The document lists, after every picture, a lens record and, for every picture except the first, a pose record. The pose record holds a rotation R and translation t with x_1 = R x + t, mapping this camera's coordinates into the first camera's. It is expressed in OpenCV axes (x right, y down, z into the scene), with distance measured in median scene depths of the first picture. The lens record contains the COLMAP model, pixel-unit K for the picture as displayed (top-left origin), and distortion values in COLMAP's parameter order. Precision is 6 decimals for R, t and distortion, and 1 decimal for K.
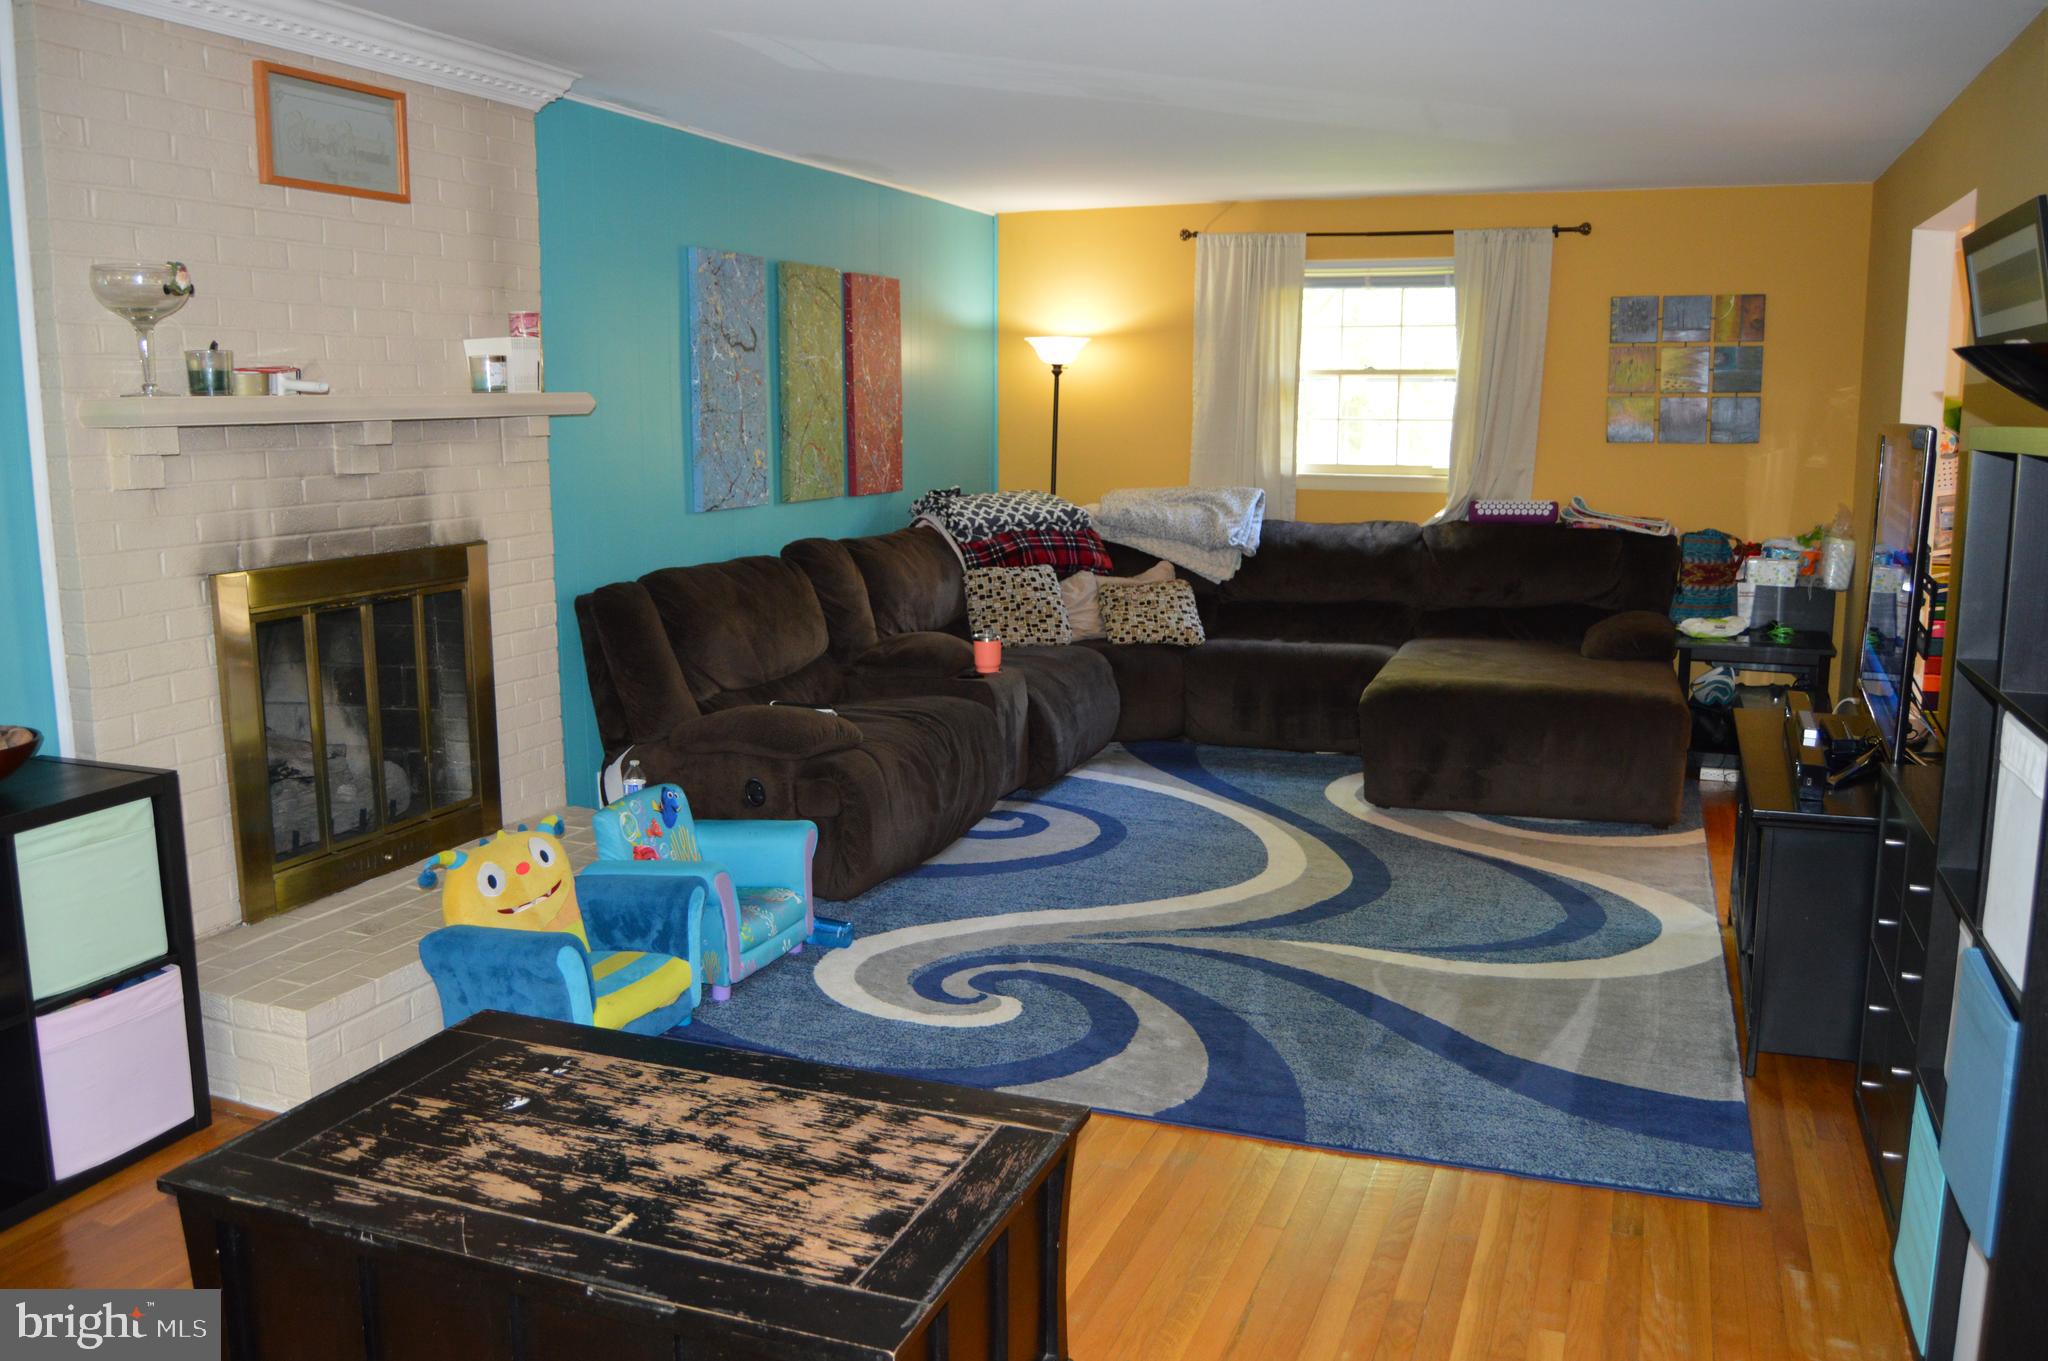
lens RADIAL K [[1627.0, 0, 1024.0], [0, 1627.0, 680.5], [0, 0, 1]] dist [-0.100183, 0.051107]
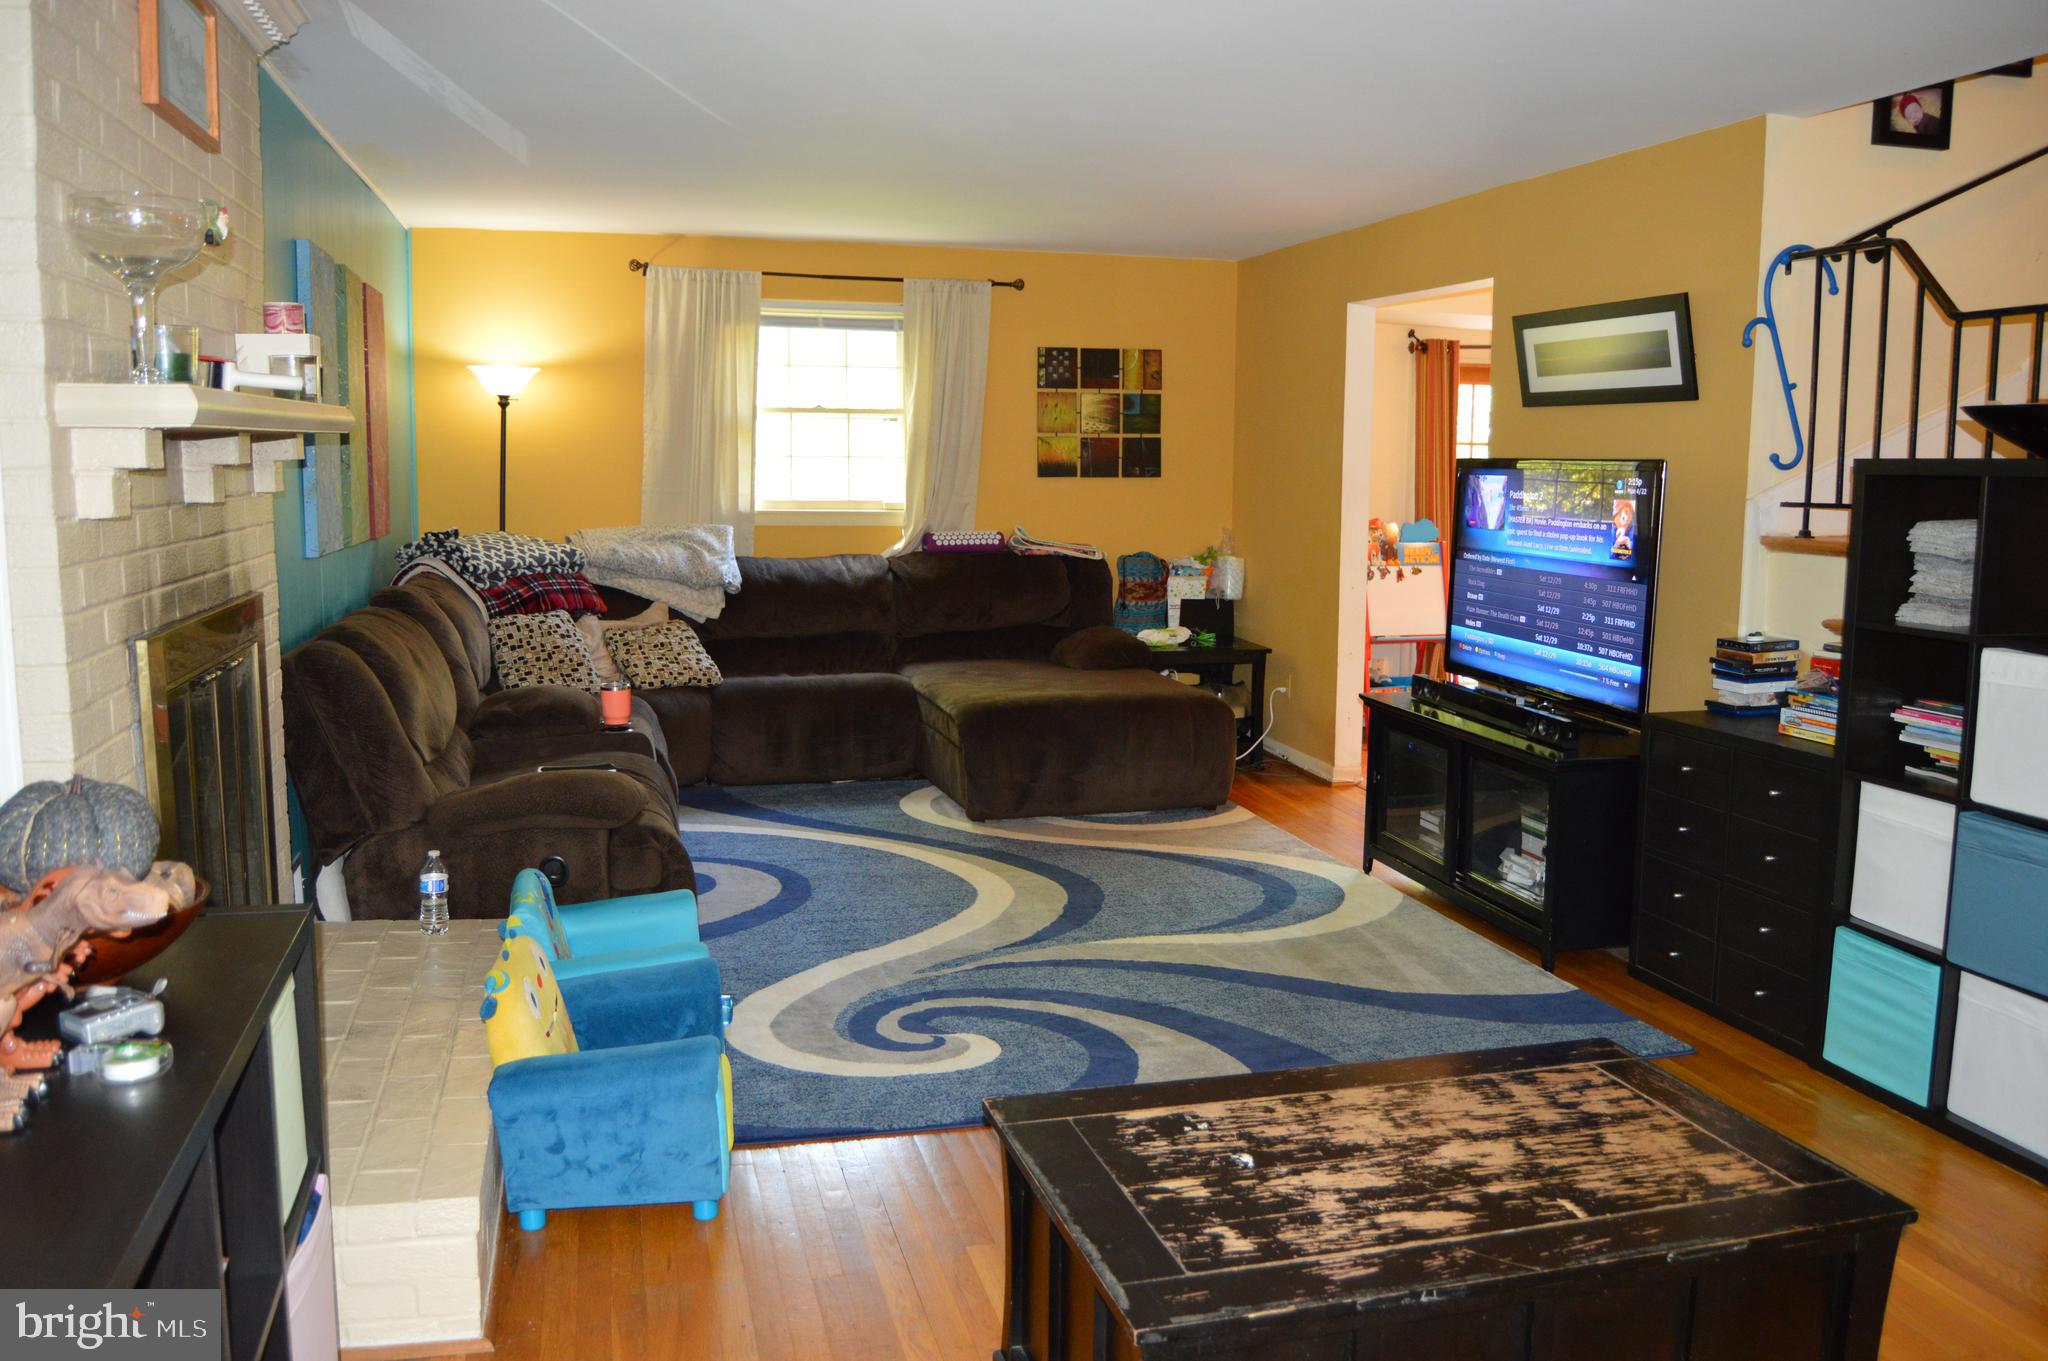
lens RADIAL K [[1627.0, 0, 1024.0], [0, 1627.0, 680.5], [0, 0, 1]] dist [-0.100183, 0.051107]
pose [[0.811745, -0.066874, 0.580170, -0.366722], [0.083525, 0.996504, -0.002000, -0.008437], [-0.578008, 0.050082, 0.814493, 0.116744]]
